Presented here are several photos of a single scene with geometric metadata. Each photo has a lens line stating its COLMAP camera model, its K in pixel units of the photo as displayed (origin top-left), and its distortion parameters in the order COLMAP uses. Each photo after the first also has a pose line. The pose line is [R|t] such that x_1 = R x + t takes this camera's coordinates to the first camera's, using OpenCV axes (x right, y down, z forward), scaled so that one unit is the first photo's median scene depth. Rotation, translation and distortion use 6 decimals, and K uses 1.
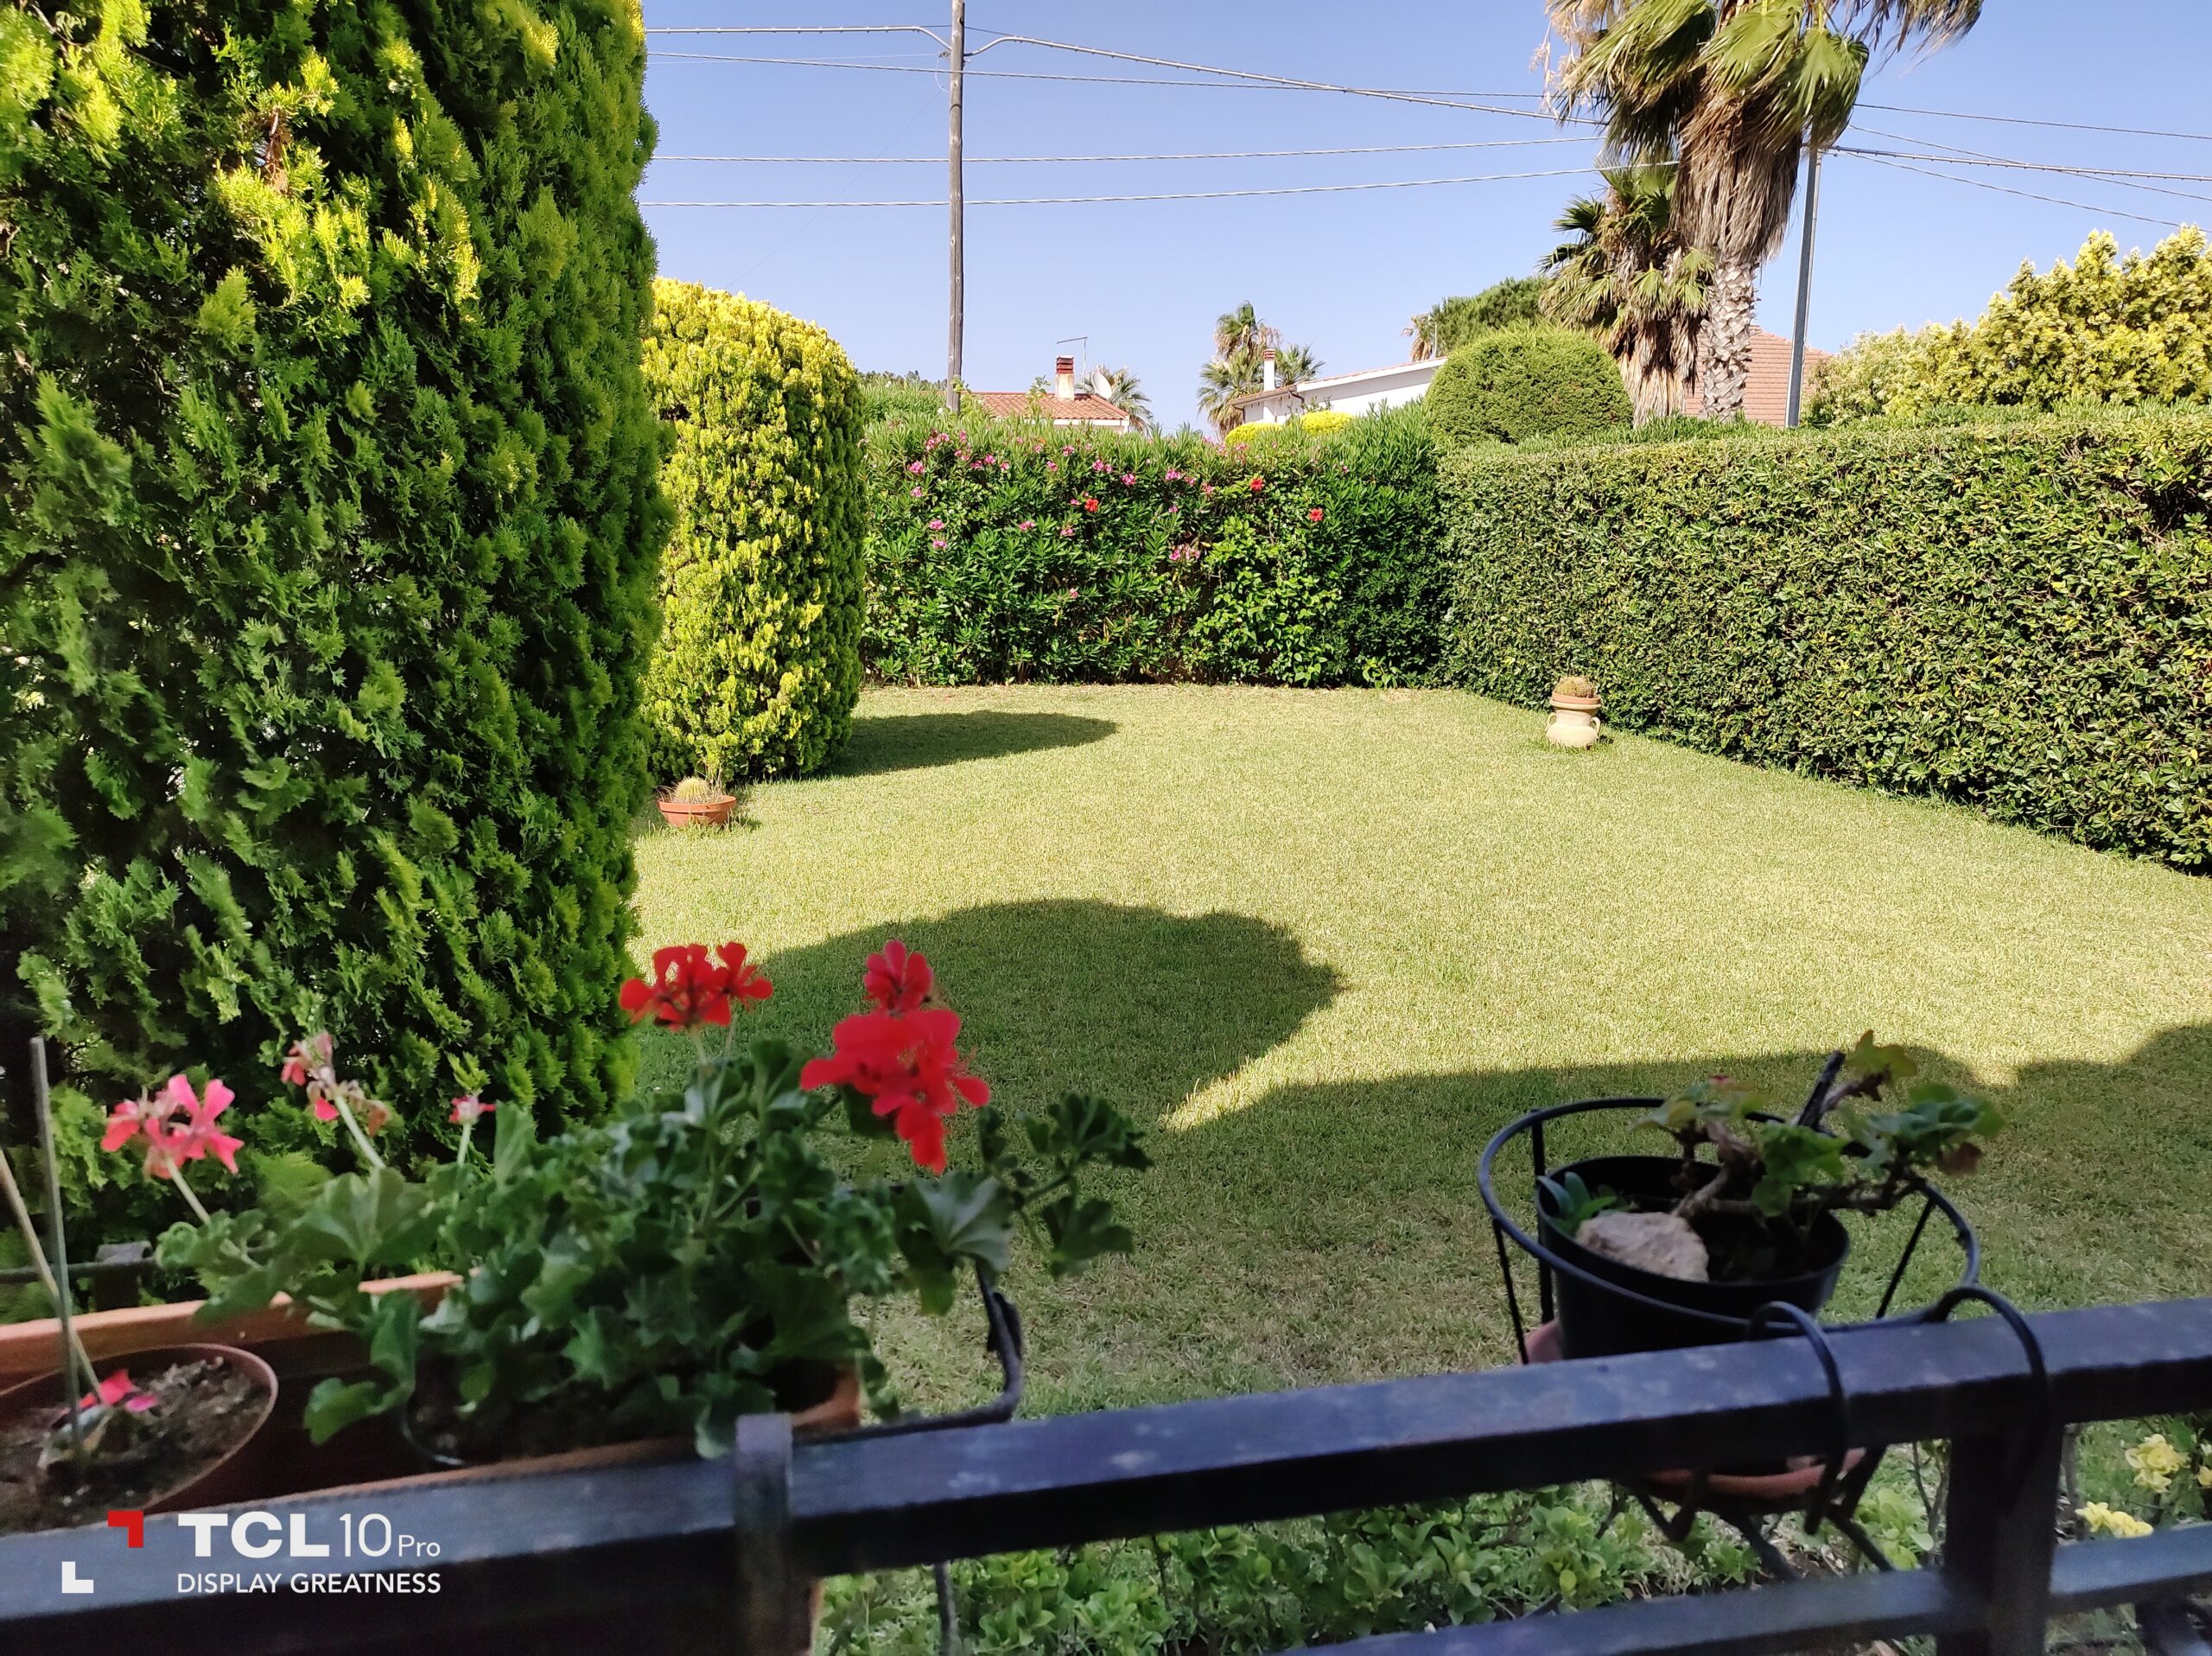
lens RADIAL K [[1588.7, 0, 1100.4], [0, 1588.7, 826.4], [0, 0, 1]] dist [0.031316, -0.000992]
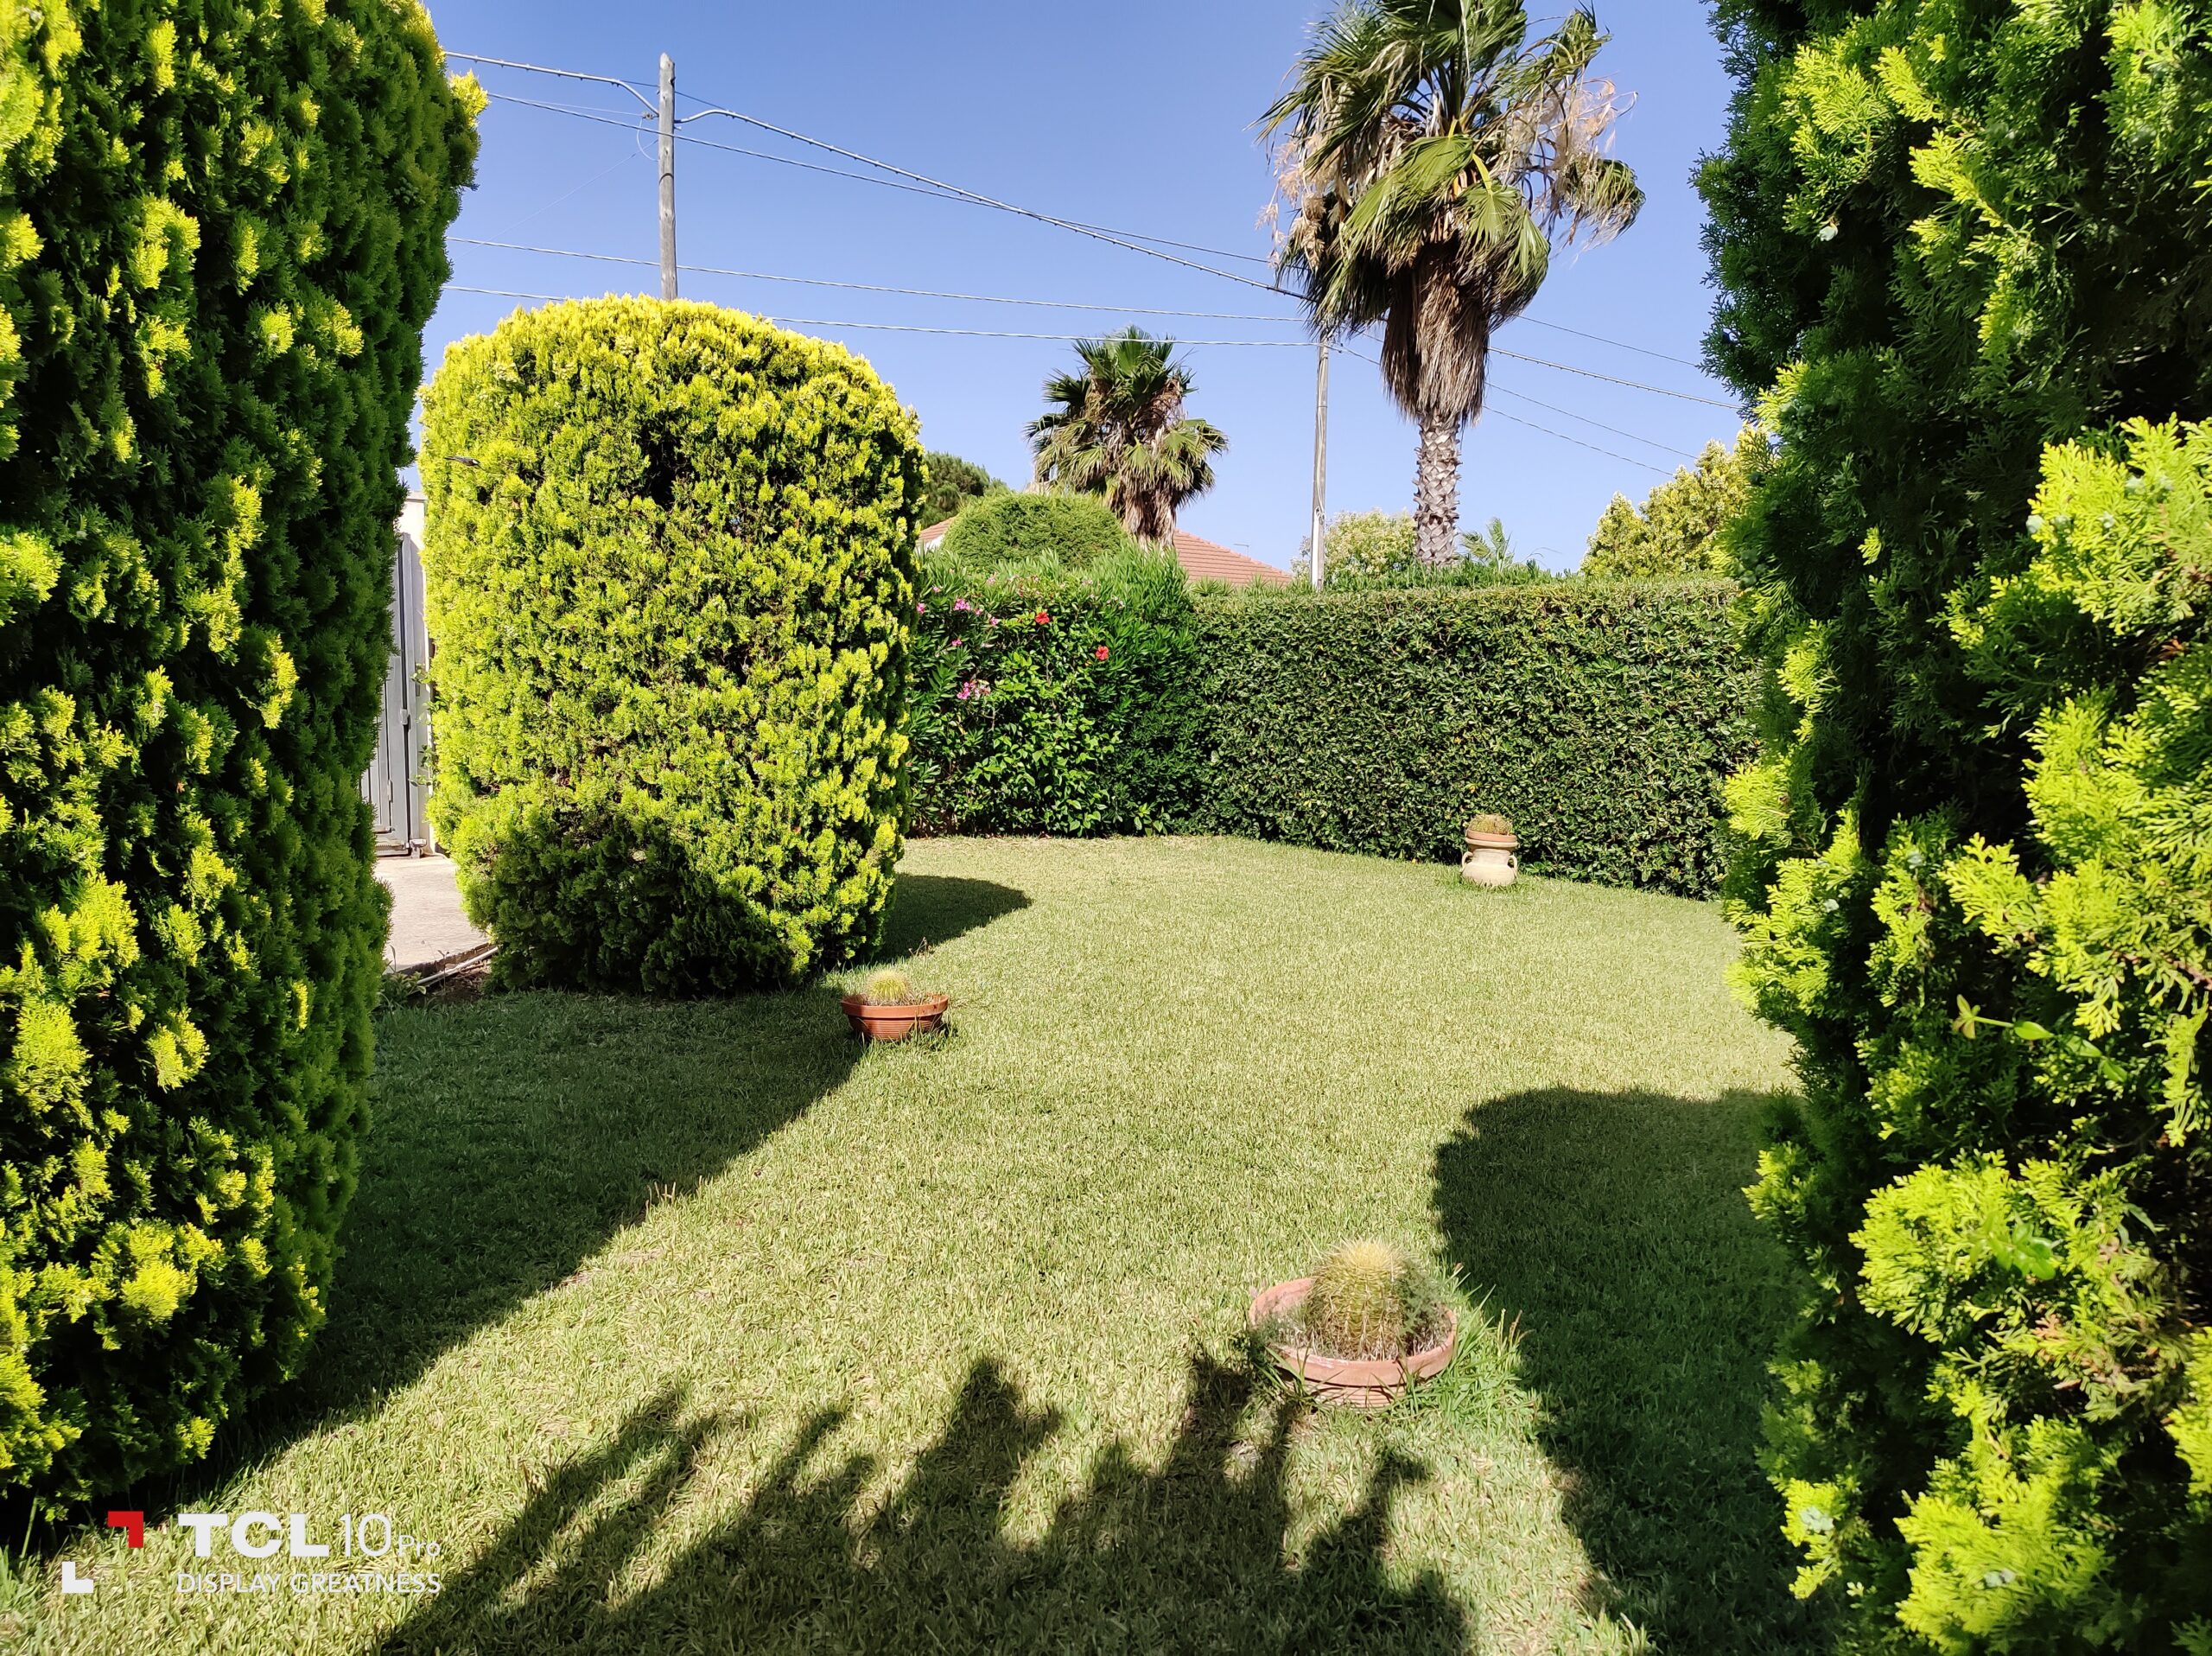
lens RADIAL K [[1588.7, 0, 1108.1], [0, 1588.7, 833.5], [0, 0, 1]] dist [0.031316, -0.000992]
pose [[0.911469, -0.025780, 0.410560, -0.249011], [0.064697, 0.994598, -0.081177, -0.014505], [-0.406249, 0.100552, 0.908213, 0.165402]]
